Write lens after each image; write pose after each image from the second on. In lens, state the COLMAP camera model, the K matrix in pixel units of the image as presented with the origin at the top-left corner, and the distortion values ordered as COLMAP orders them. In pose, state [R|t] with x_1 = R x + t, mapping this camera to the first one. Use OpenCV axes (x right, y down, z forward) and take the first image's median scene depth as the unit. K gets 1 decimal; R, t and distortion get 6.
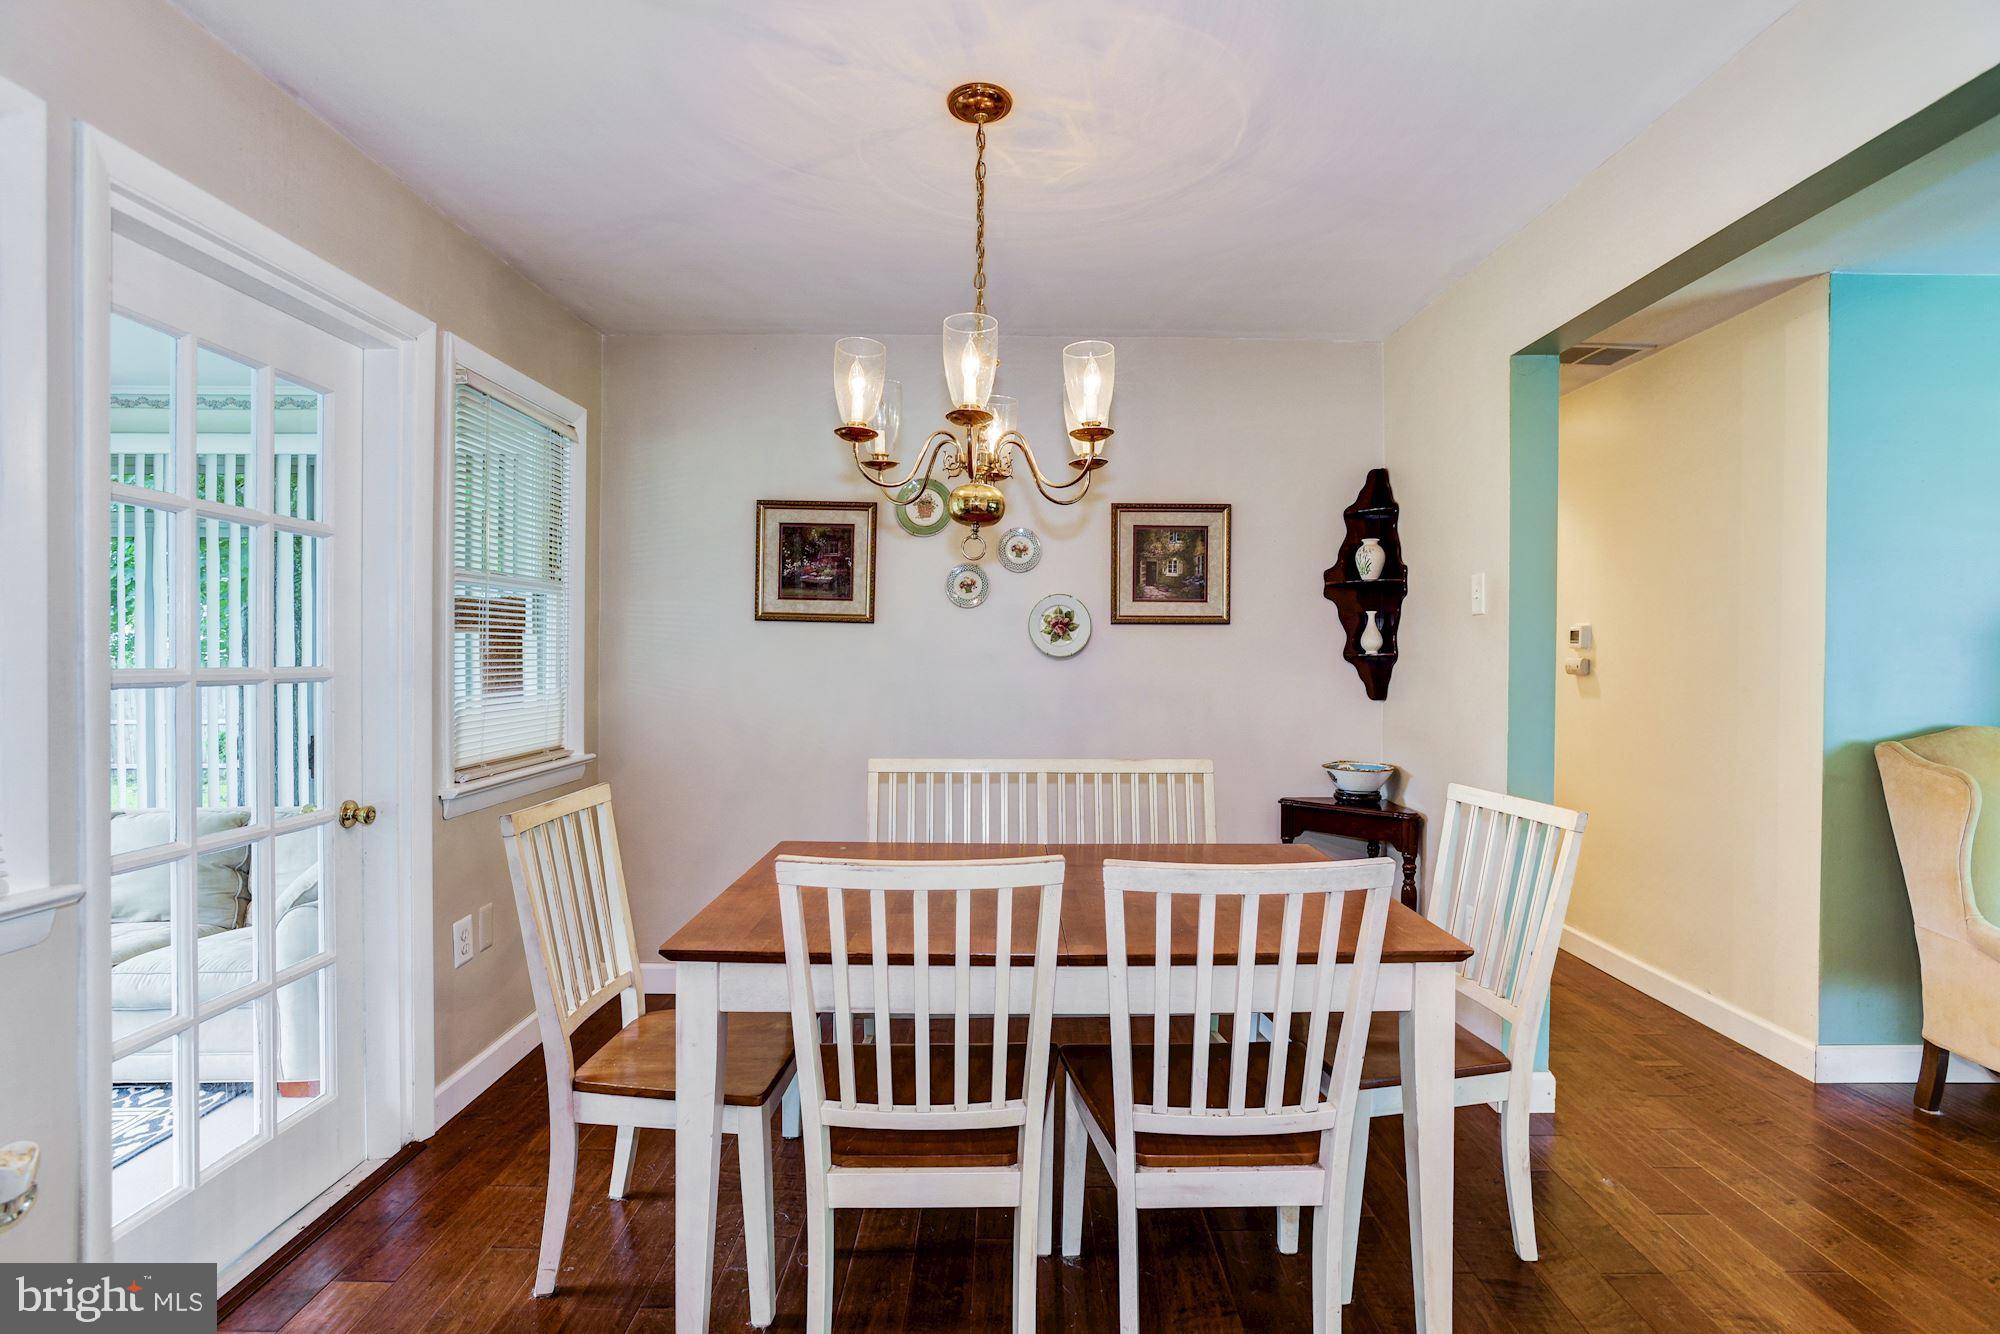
lens RADIAL K [[958.7, 0, 1000.0], [0, 958.7, 667.0], [0, 0, 1]] dist [-0.057935, 0.000100]
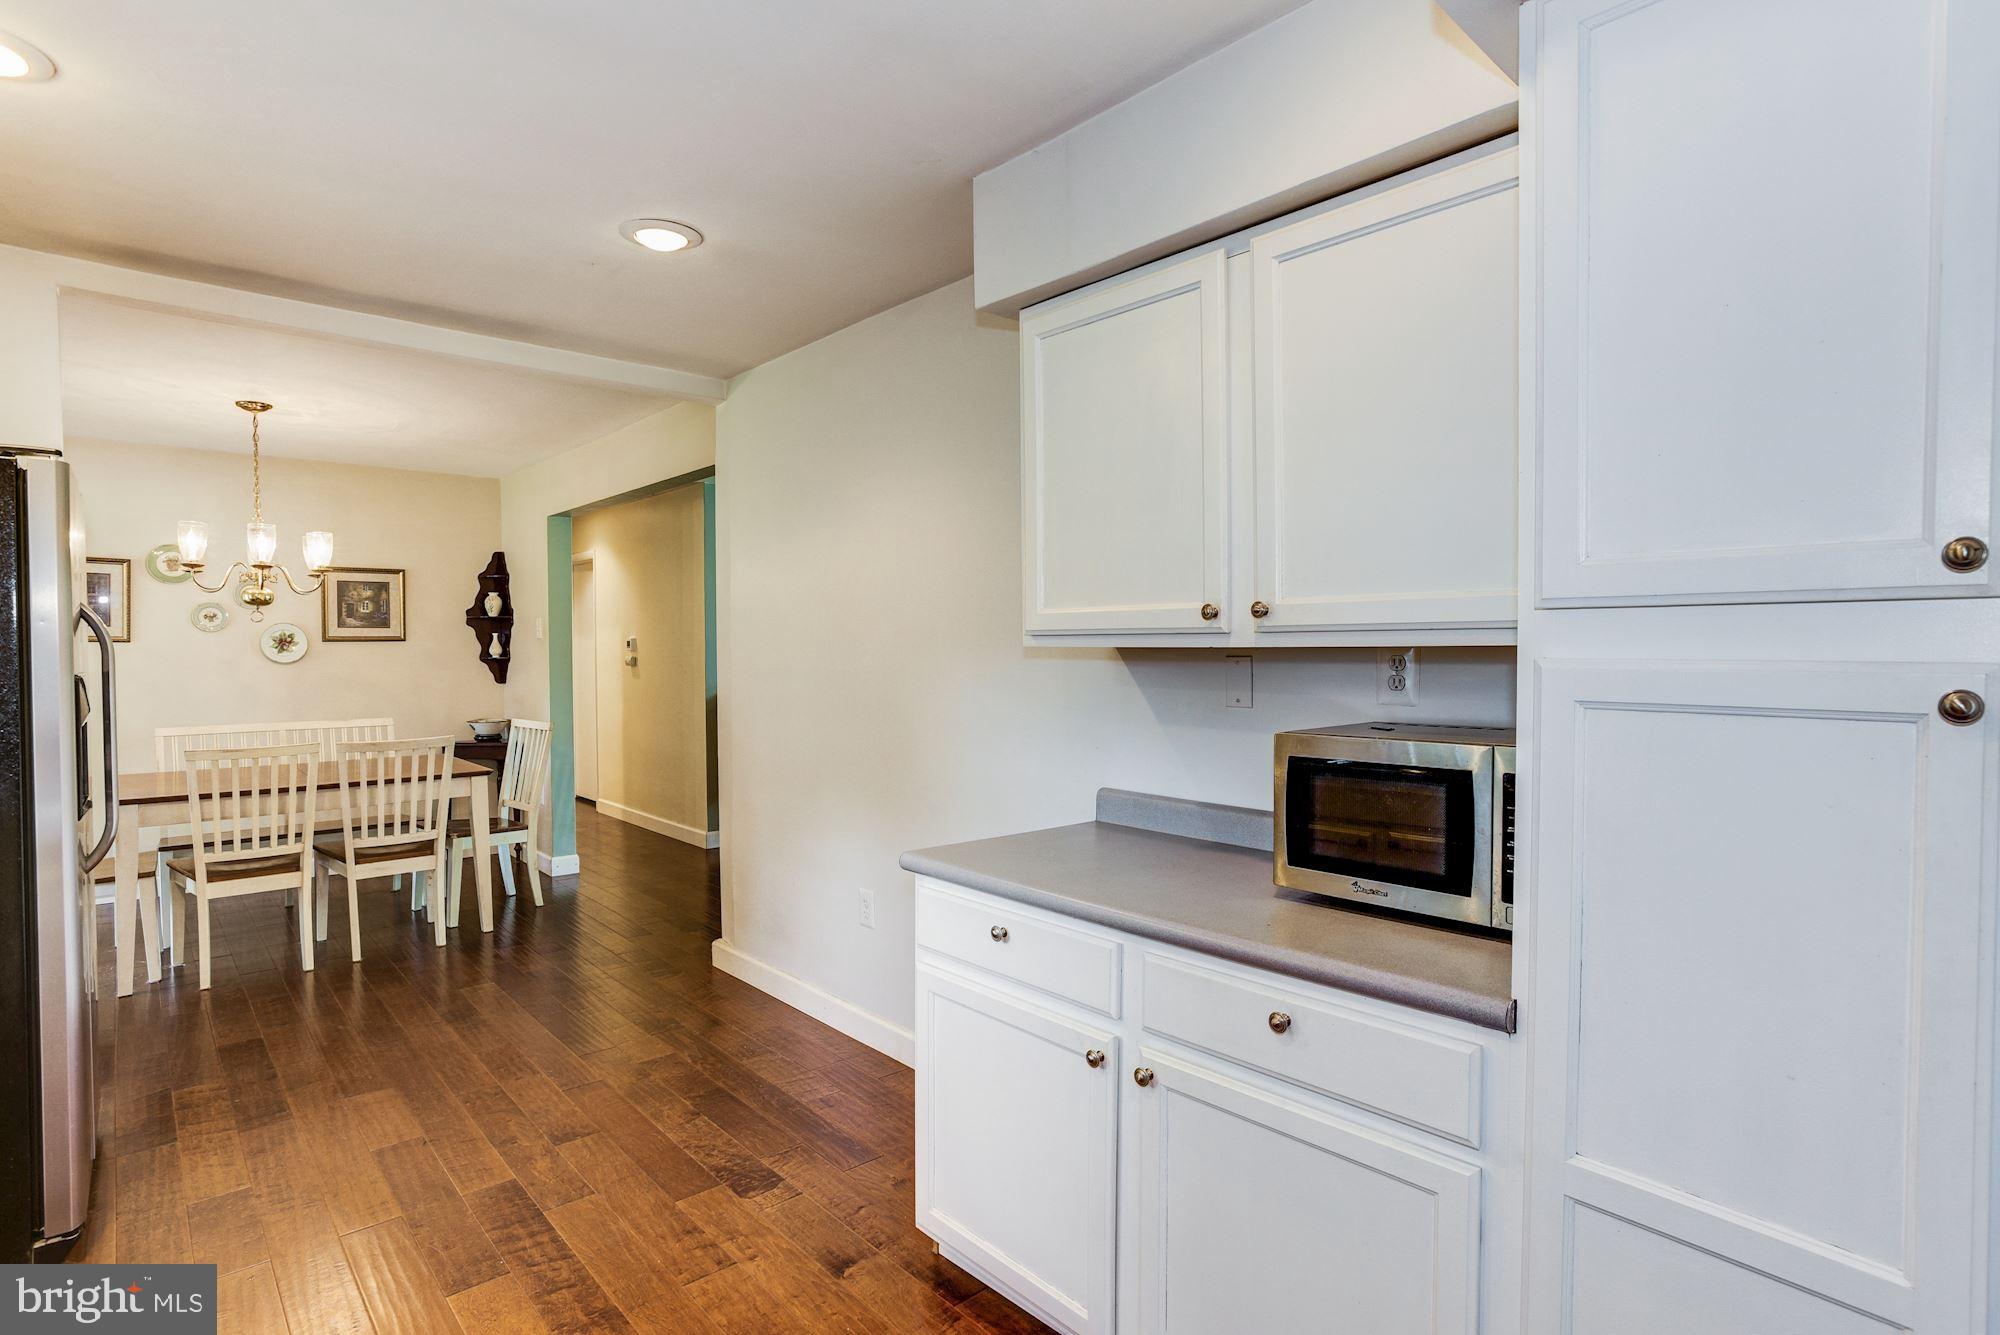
lens RADIAL K [[1008.0, 0, 1000.0], [0, 1008.0, 667.5], [0, 0, 1]] dist [-0.051136, 0.029740]
pose [[0.737325, -0.023447, 0.675131, -0.169415], [0.015635, 0.999722, 0.017644, -0.013045], [-0.675357, -0.002453, 0.737487, -0.998327]]
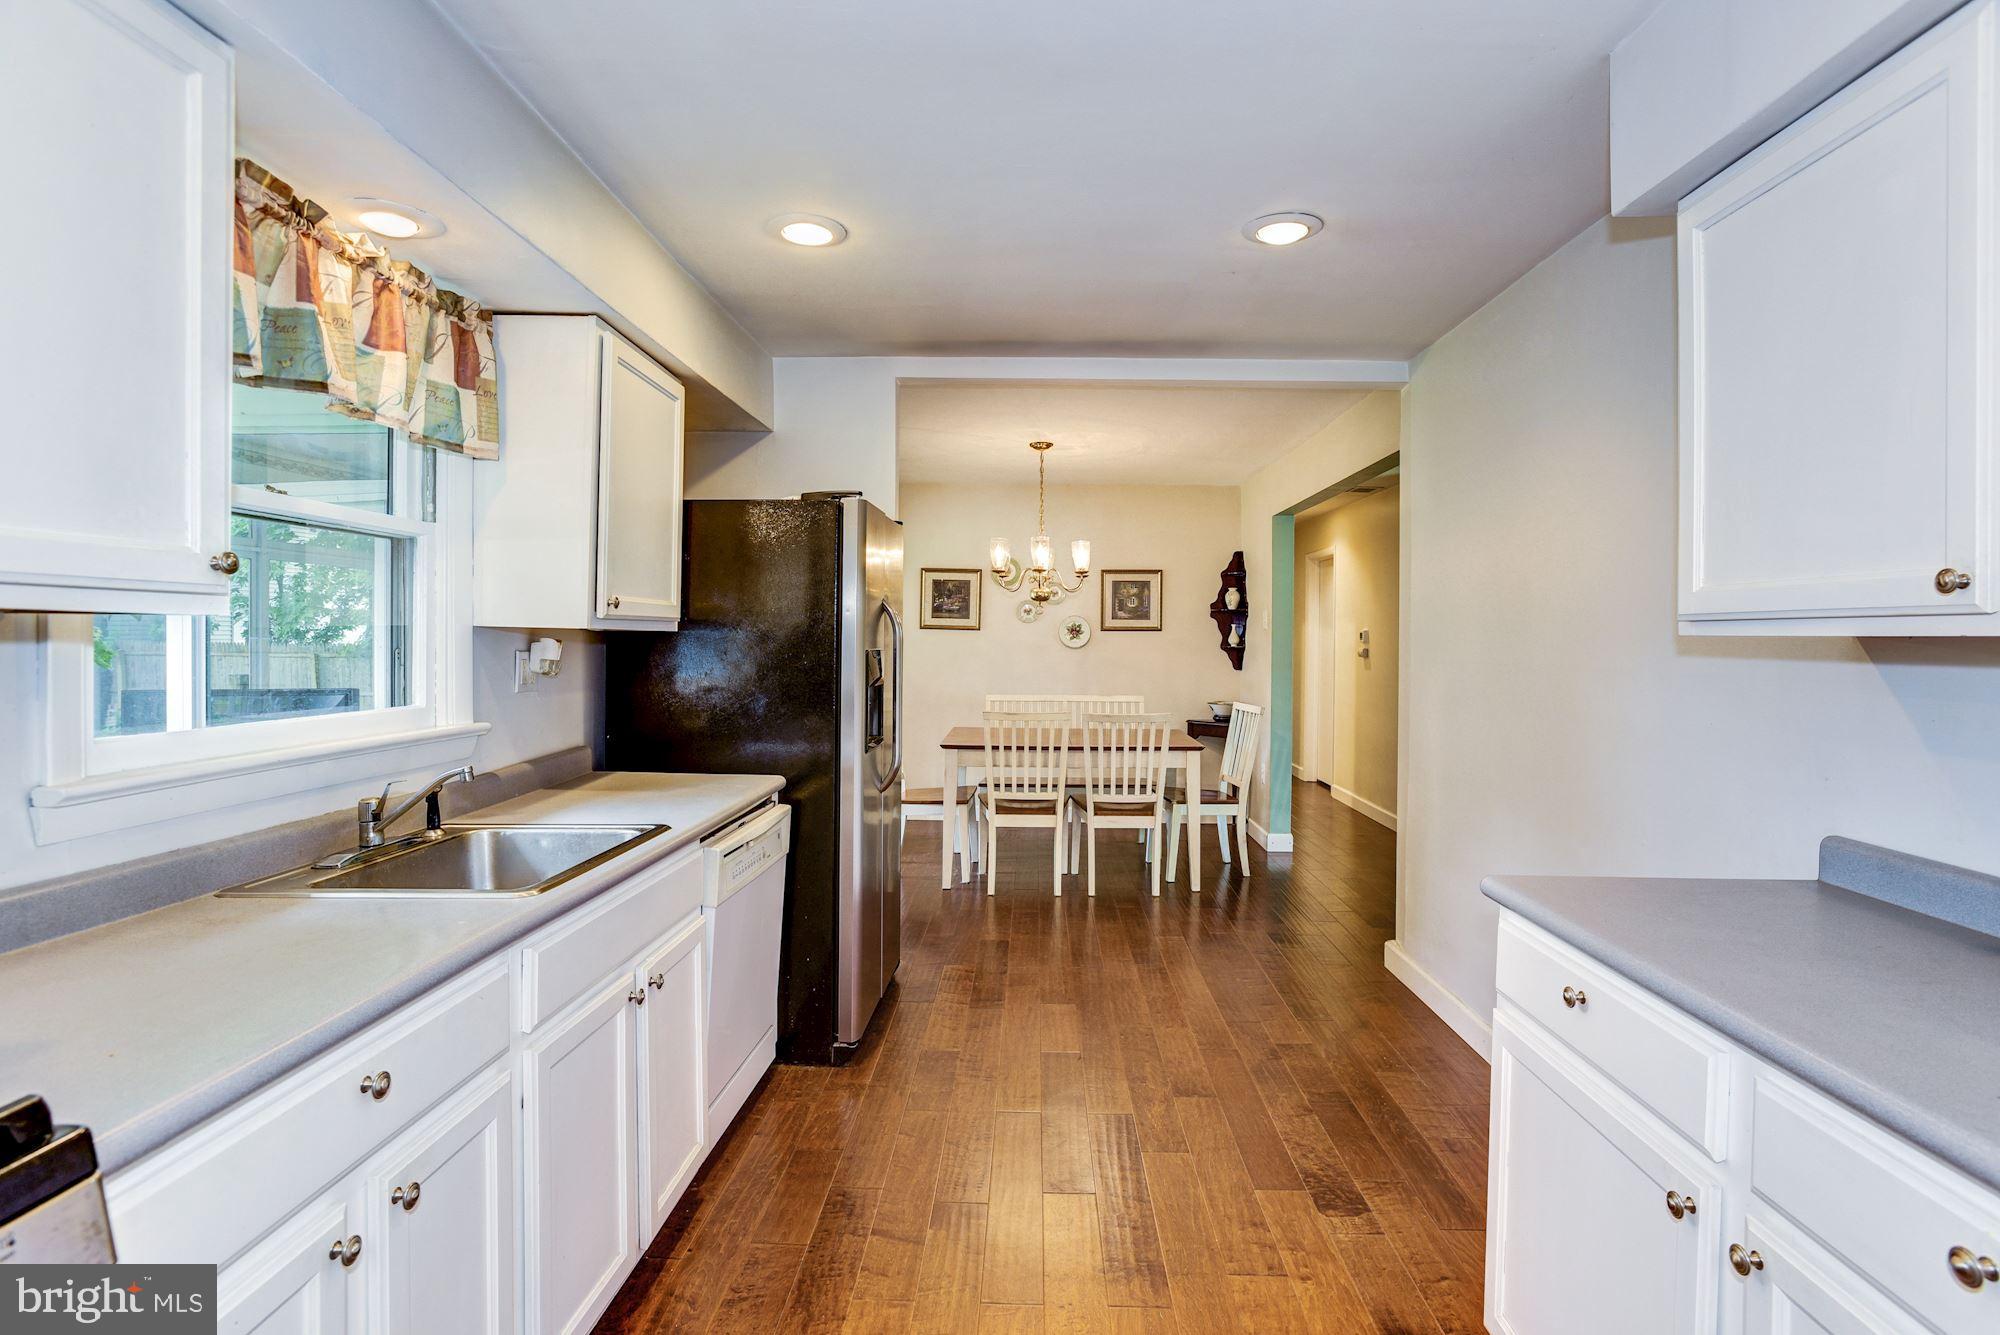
lens RADIAL K [[977.5, 0, 1019.1], [0, 977.5, 639.9], [0, 0, 1]] dist [-0.048681, 0.036670]
pose [[0.999962, 0.001788, -0.008577, -0.034527], [-0.001869, 0.999954, -0.009459, -0.007158], [0.008560, 0.009475, 0.999918, -1.011716]]
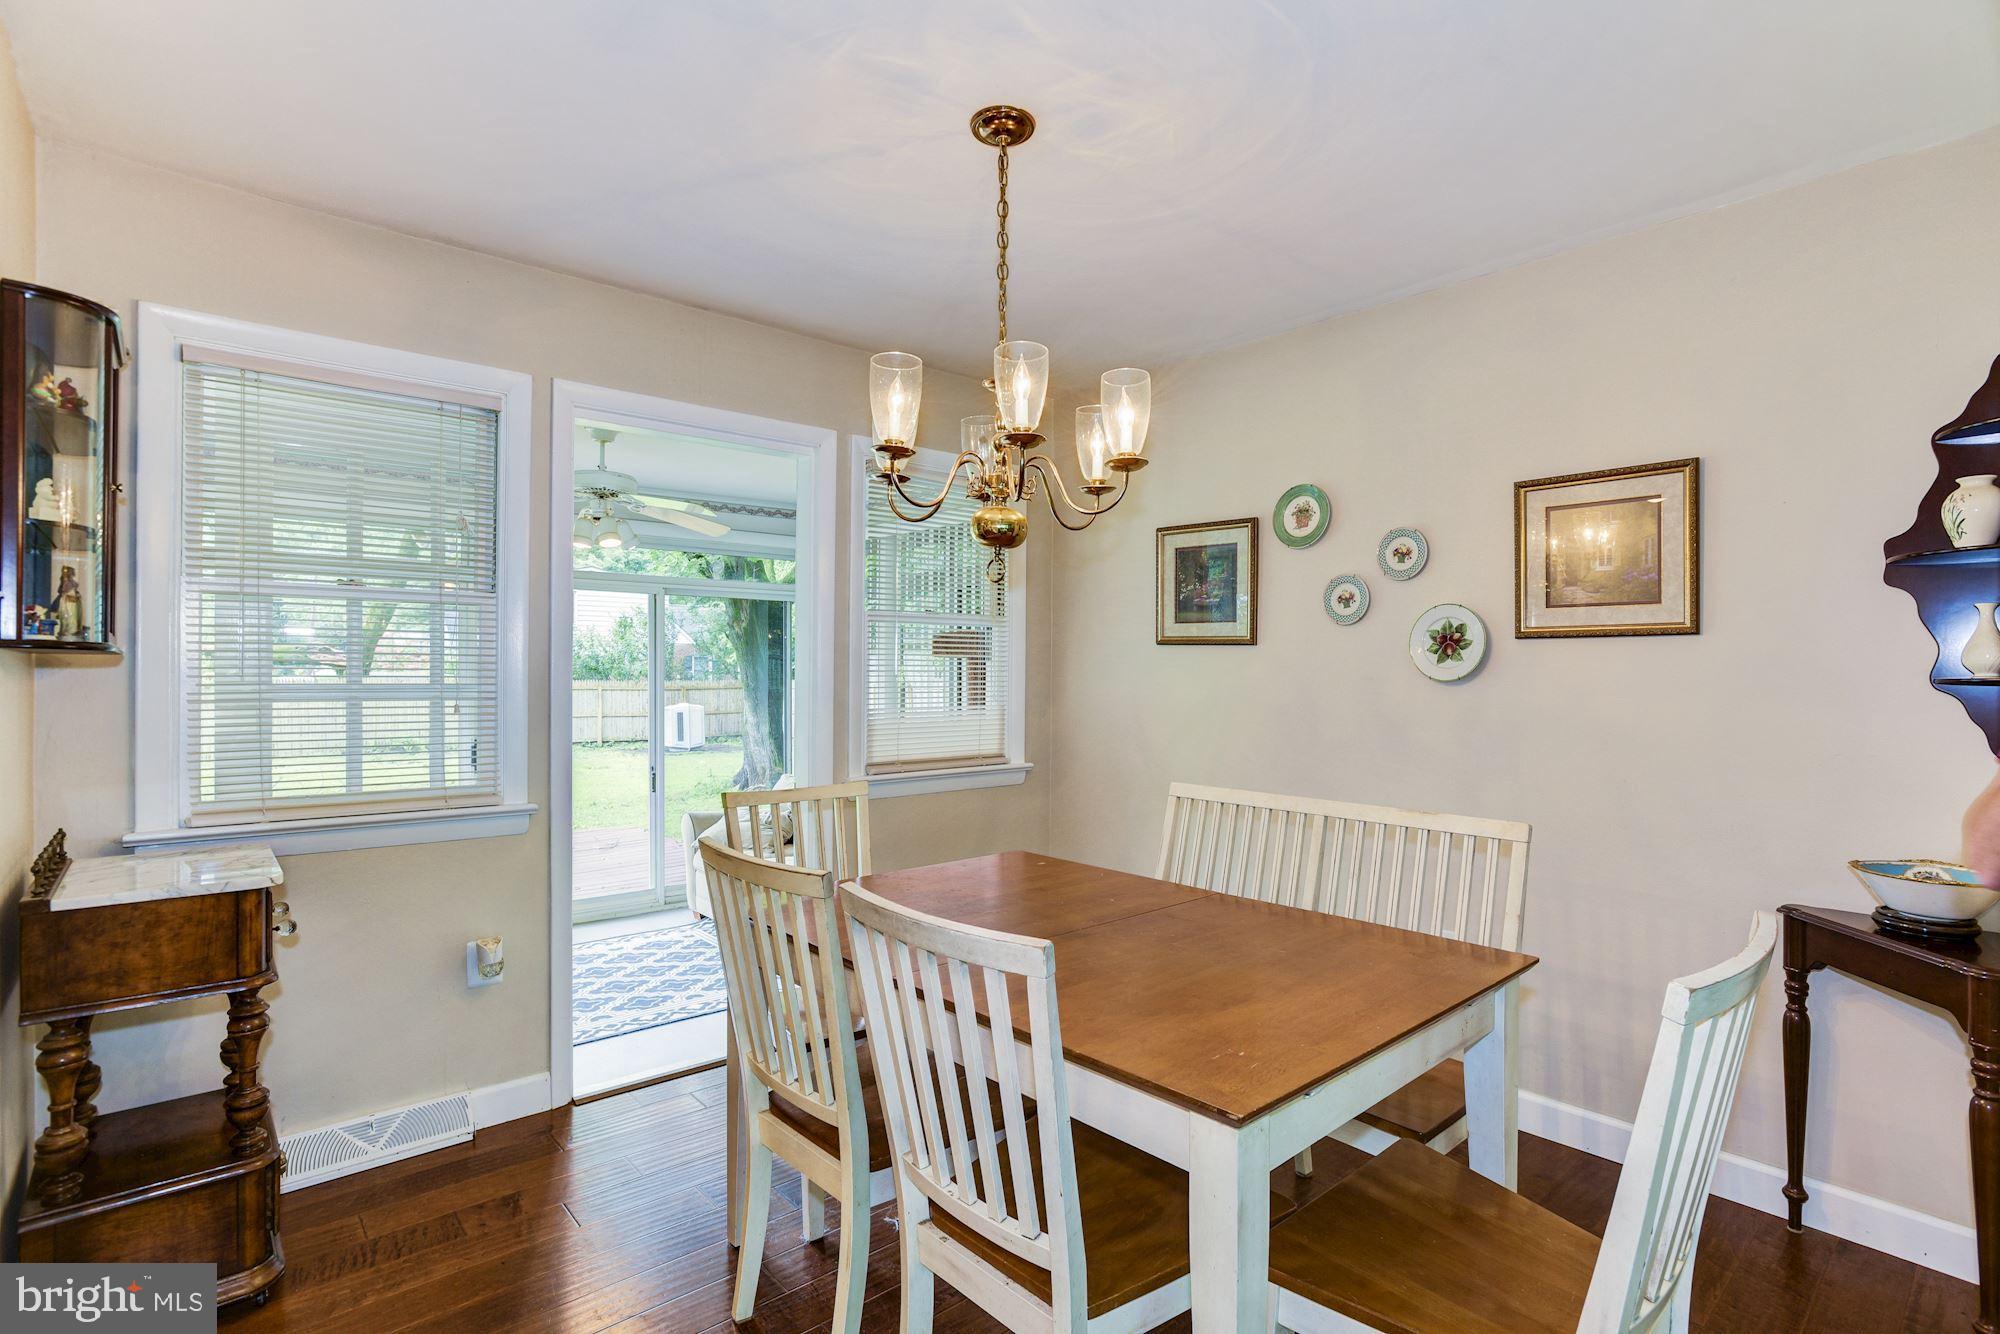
lens RADIAL K [[961.4, 0, 1026.5], [0, 961.4, 675.5], [0, 0, 1]] dist [-0.047426, 0.025876]
pose [[0.668052, 0.000343, -0.744115, 0.424843], [-0.012300, 0.999868, -0.010582, -0.002485], [0.744013, 0.016222, 0.667968, 0.198415]]
